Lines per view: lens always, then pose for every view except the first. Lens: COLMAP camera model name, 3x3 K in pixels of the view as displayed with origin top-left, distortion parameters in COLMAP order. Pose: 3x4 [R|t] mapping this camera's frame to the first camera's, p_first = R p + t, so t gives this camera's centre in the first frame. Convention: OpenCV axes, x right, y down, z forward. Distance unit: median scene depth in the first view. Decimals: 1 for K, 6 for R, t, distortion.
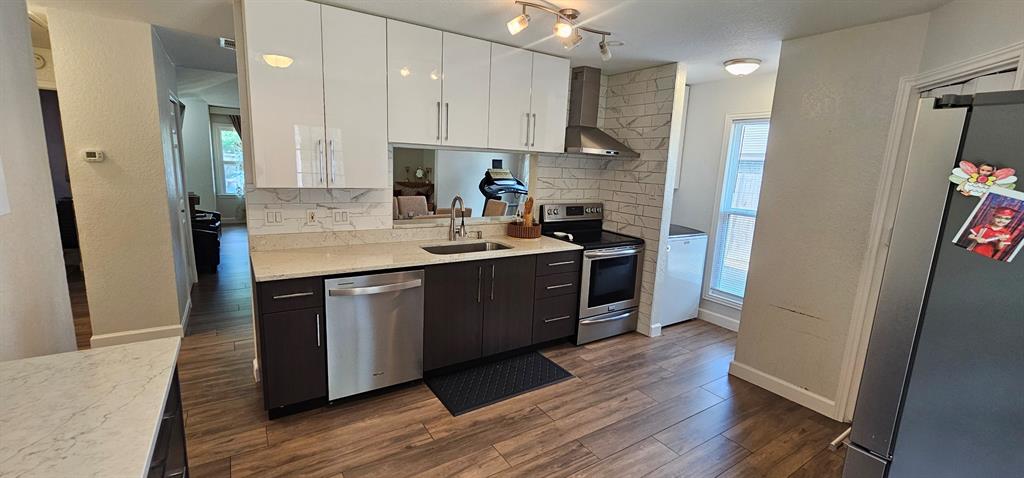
lens RADIAL K [[422.7, 0, 514.0], [0, 422.7, 241.0], [0, 0, 1]] dist [-0.000172, -0.000213]
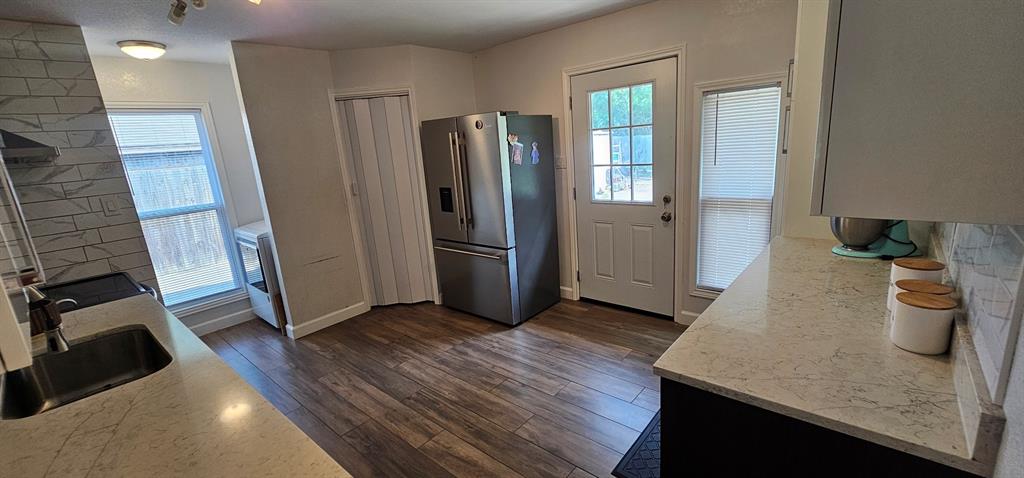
lens RADIAL K [[422.7, 0, 514.0], [0, 422.7, 241.0], [0, 0, 1]] dist [-0.000172, -0.000213]
pose [[-0.271716, -0.247017, 0.930136, -0.848479], [0.238731, 0.918989, 0.313796, -0.190488], [-0.932297, 0.307315, -0.190733, 0.796526]]
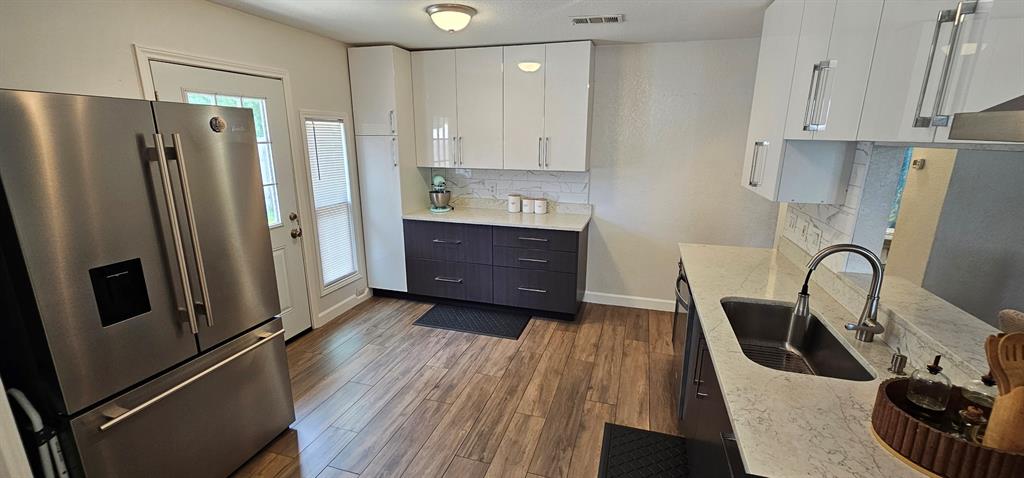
lens RADIAL K [[422.7, 0, 514.0], [0, 422.7, 241.0], [0, 0, 1]] dist [-0.000172, -0.000213]
pose [[-0.767918, 0.108977, -0.631210, 0.621231], [-0.155505, 0.924225, 0.348749, -0.291328], [0.621386, 0.365967, -0.692783, 1.469285]]
